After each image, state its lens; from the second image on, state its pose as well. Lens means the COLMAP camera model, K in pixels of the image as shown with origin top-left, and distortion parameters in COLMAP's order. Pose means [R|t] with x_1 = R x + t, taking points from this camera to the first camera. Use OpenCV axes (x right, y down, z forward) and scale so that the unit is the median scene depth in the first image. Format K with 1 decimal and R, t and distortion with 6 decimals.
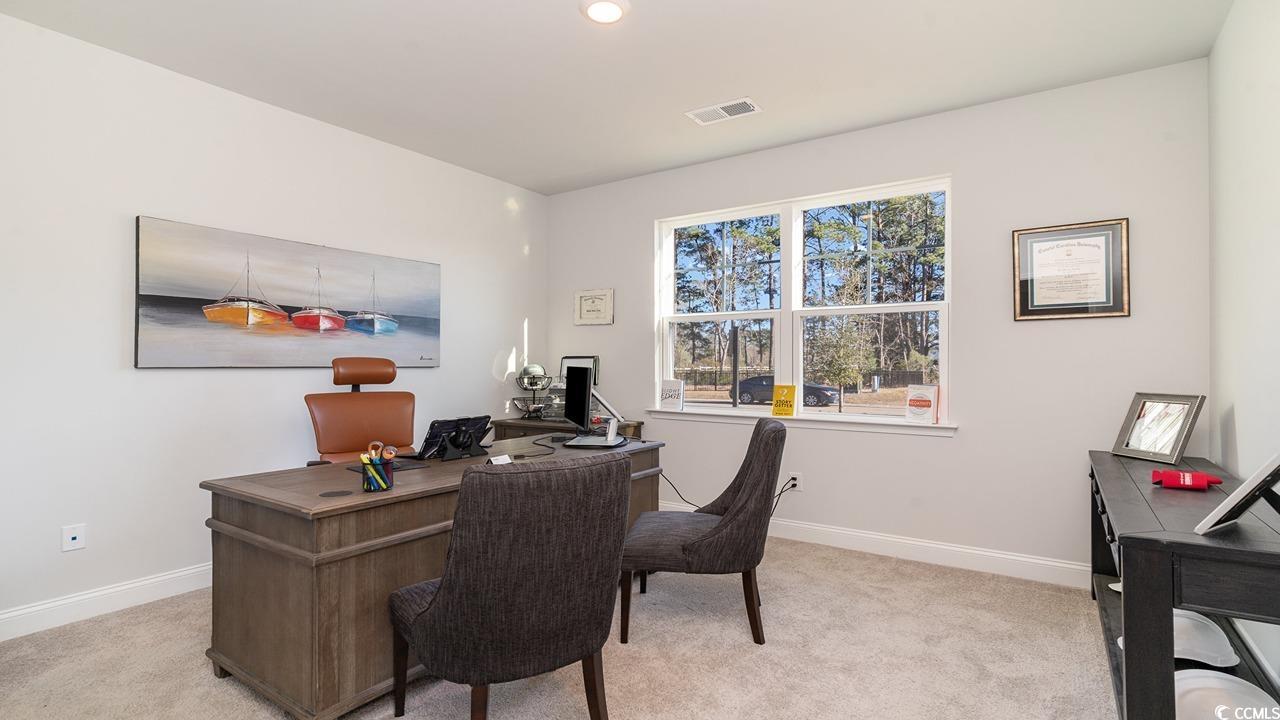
lens RADIAL K [[613.8, 0, 640.0], [0, 613.8, 360.0], [0, 0, 1]] dist [-0.001464, -0.000160]
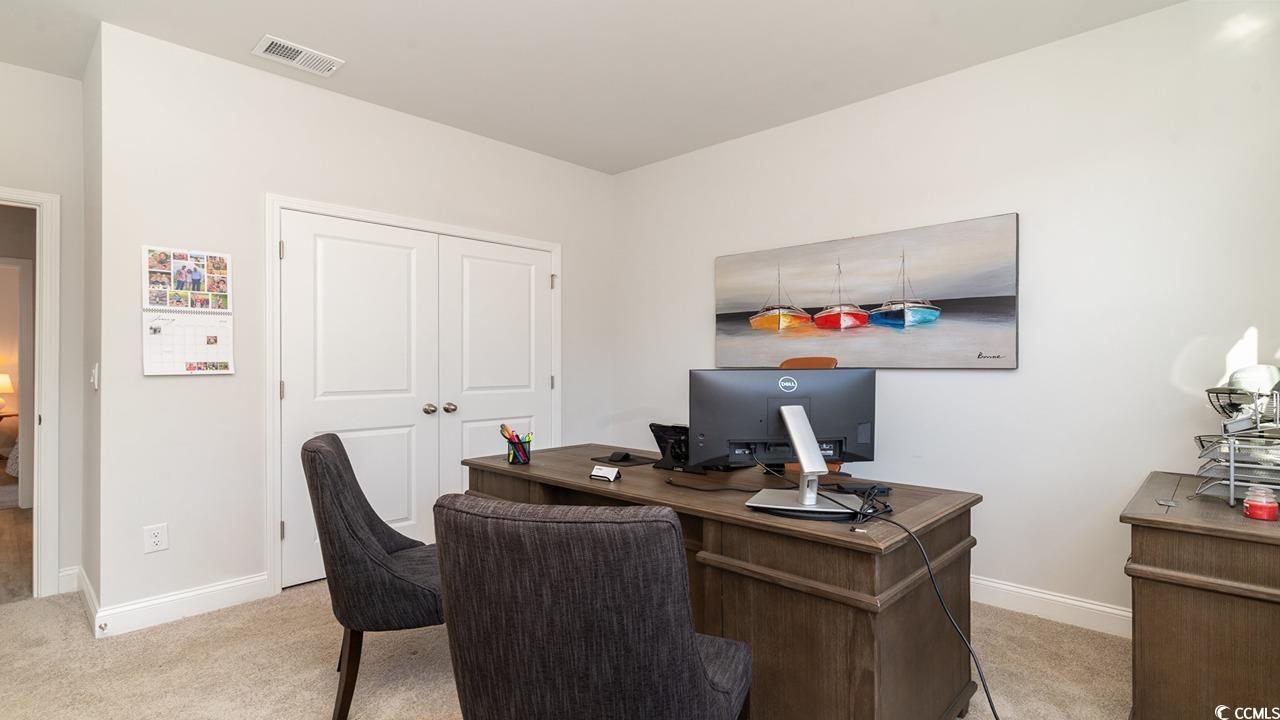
lens RADIAL K [[613.8, 0, 640.0], [0, 613.8, 360.0], [0, 0, 1]] dist [-0.001464, -0.000160]
pose [[-0.163995, -0.001566, -0.986460, 0.465991], [0.012713, 0.999912, -0.003700, -0.000720], [0.986379, -0.013147, -0.163961, 0.852705]]
